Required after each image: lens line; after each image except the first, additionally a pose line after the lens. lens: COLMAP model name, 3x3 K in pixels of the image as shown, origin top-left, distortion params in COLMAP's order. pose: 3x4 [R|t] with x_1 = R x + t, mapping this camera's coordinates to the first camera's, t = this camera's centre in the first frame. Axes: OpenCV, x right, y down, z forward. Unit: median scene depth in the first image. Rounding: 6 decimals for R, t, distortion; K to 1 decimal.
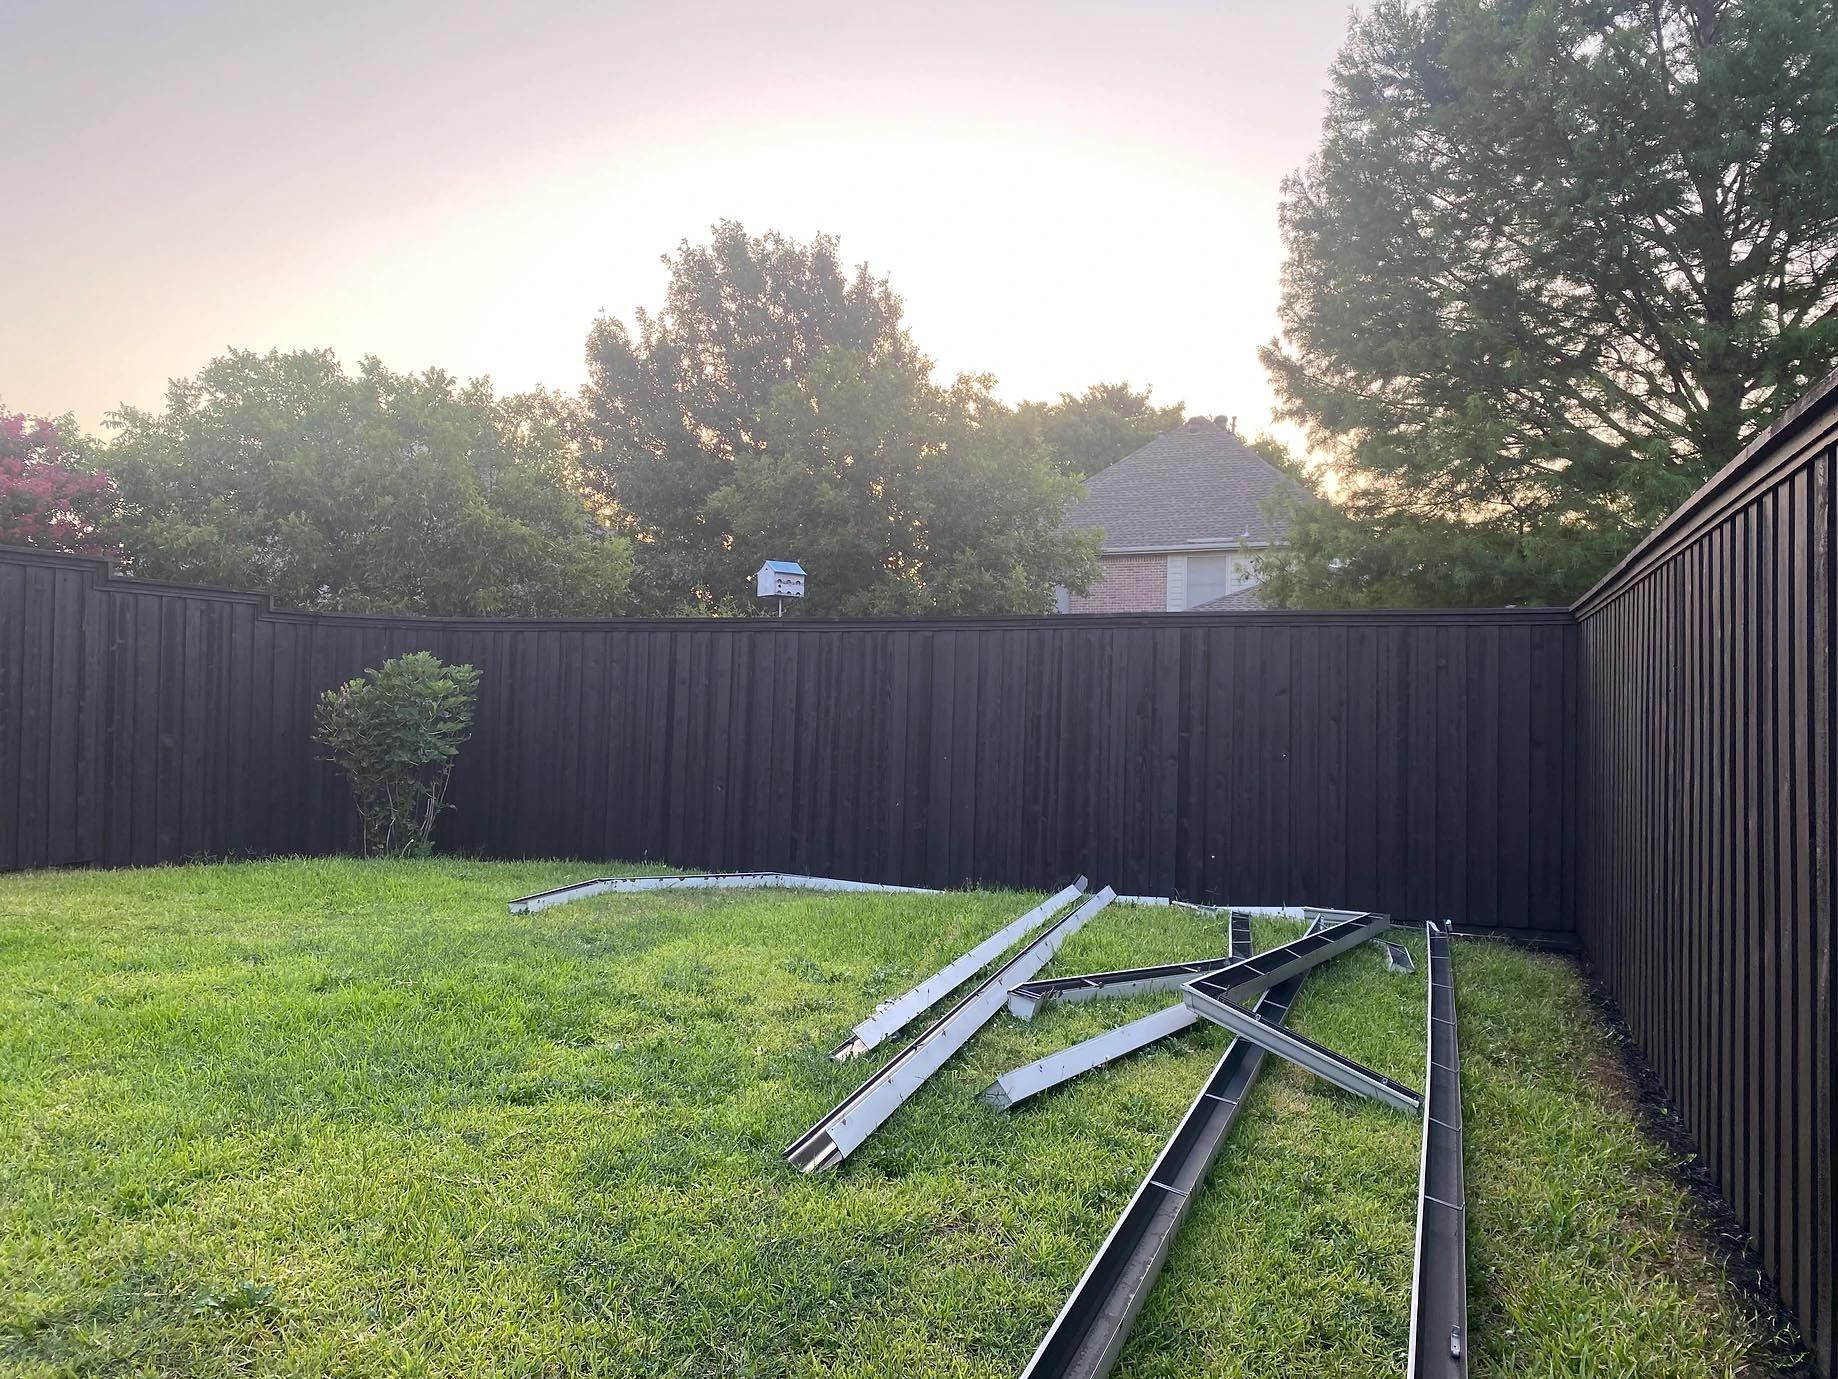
lens RADIAL K [[1398.2, 0, 920.3], [0, 1398.2, 664.5], [0, 0, 1]] dist [-0.000440, -0.009363]
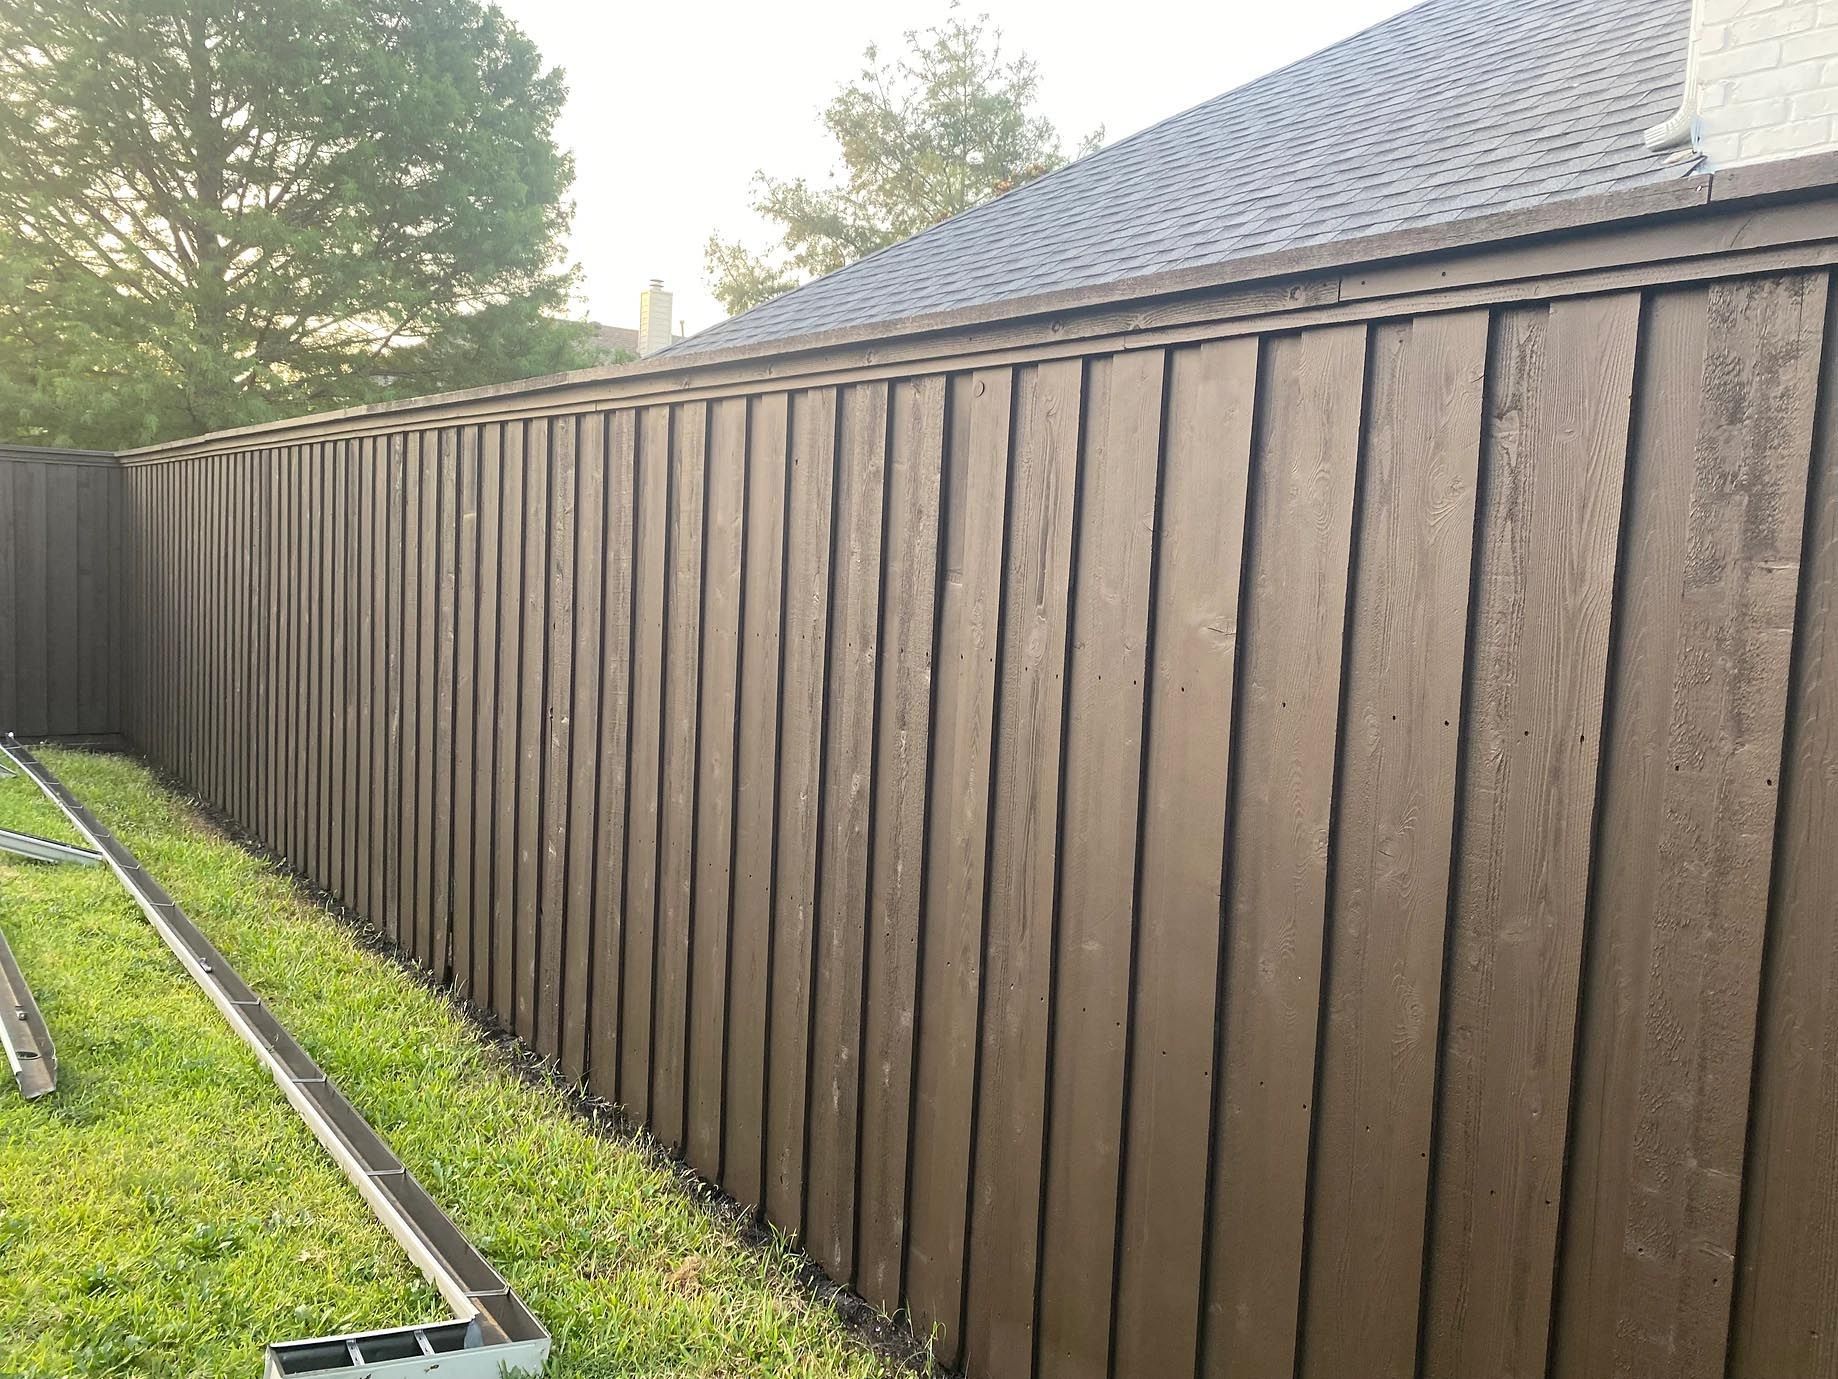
lens RADIAL K [[1398.2, 0, 920.3], [0, 1398.2, 664.5], [0, 0, 1]] dist [-0.000440, -0.009363]
pose [[0.518108, -0.055412, 0.853518, -0.173197], [-0.061624, 0.992888, 0.101867, -0.025369], [-0.853092, -0.105375, 0.511009, -0.158322]]
